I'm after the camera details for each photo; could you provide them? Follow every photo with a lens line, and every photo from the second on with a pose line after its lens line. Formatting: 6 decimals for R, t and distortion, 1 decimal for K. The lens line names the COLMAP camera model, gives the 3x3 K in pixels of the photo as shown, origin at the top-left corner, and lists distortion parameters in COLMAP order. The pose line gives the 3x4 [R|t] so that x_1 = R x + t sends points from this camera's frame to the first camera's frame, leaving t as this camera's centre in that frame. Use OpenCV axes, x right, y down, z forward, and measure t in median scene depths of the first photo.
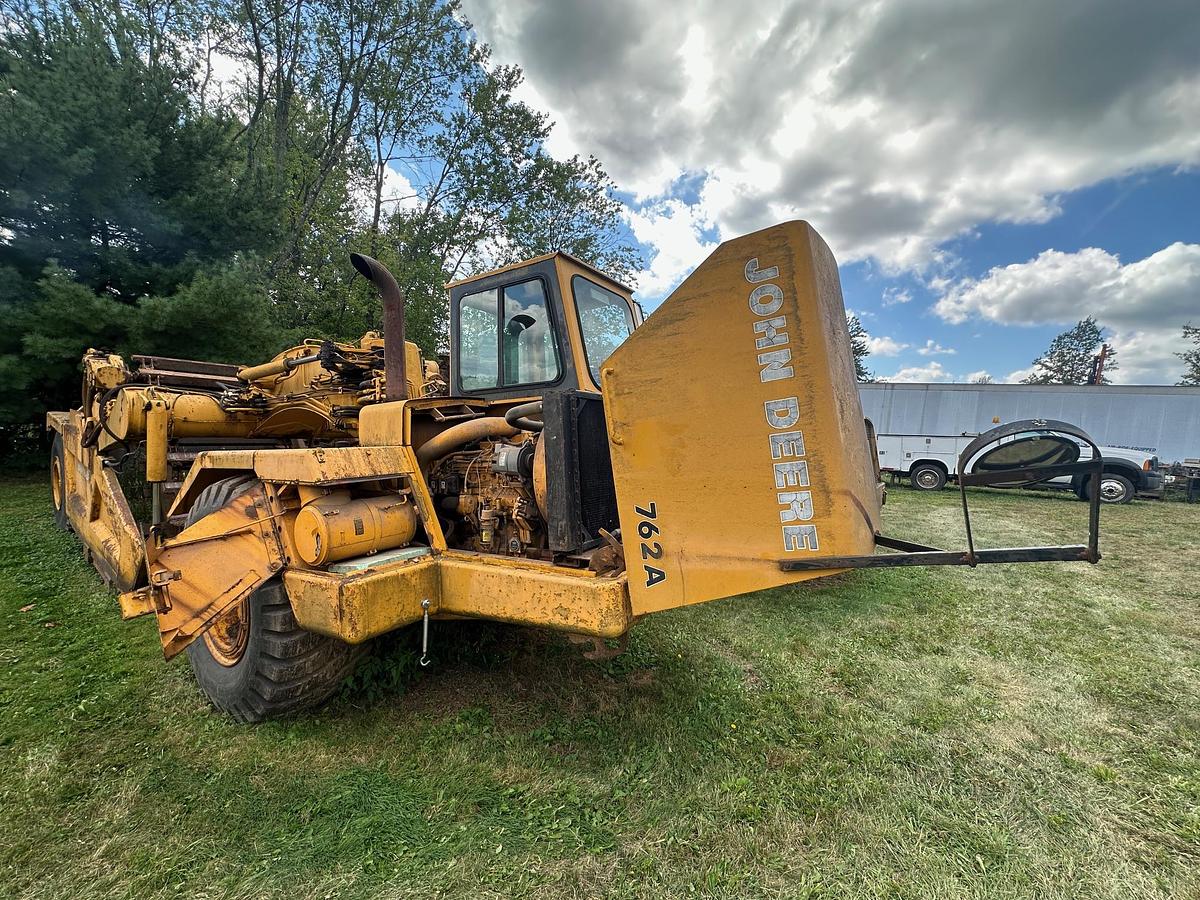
lens RADIAL K [[546.2, 0, 628.4], [0, 546.2, 432.1], [0, 0, 1]] dist [-0.000494, -0.000495]
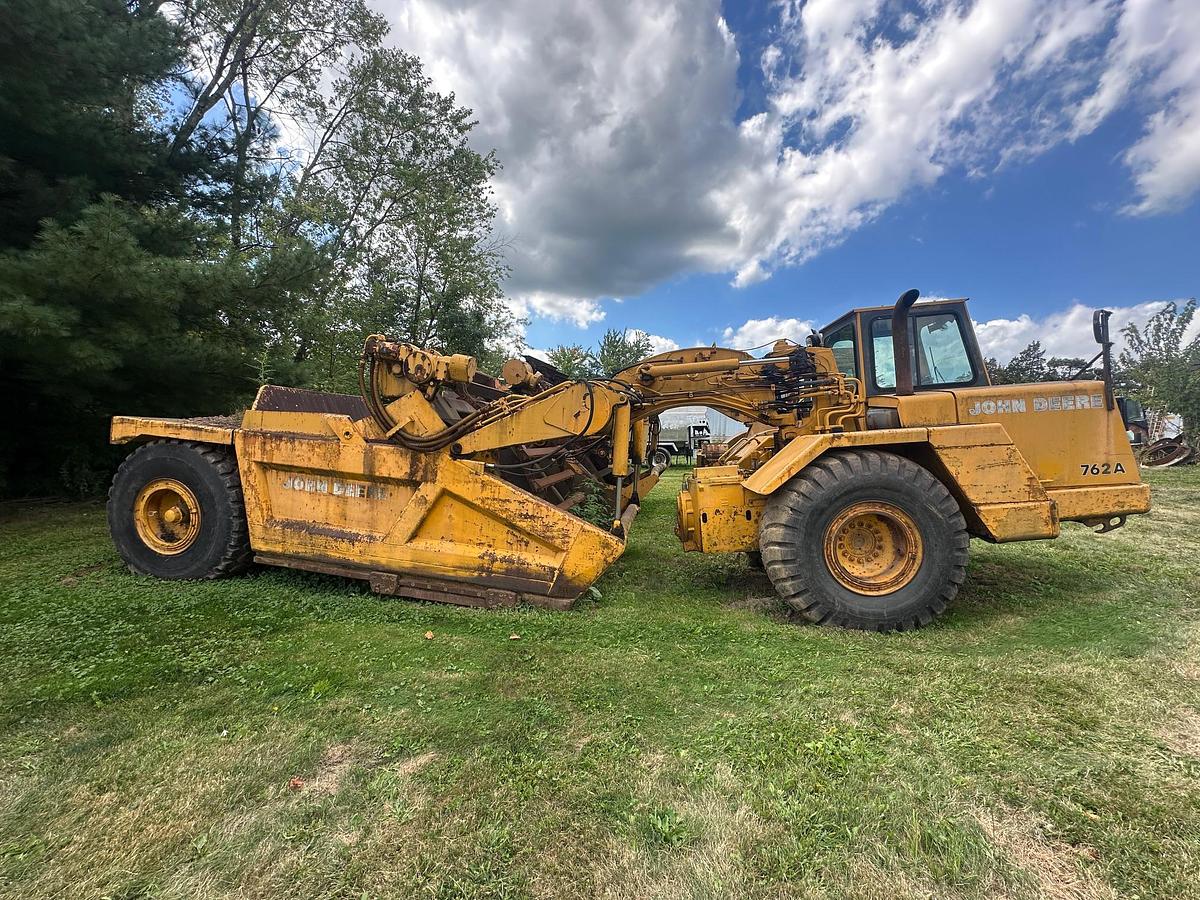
lens RADIAL K [[570.8, 0, 598.7], [0, 570.8, 452.7], [0, 0, 1]] dist [-0.002077, -0.000056]
pose [[0.855513, -0.044096, 0.515901, -1.239790], [0.035454, 0.999017, 0.026596, 0.015557], [-0.516567, -0.004463, 0.856235, 0.113462]]
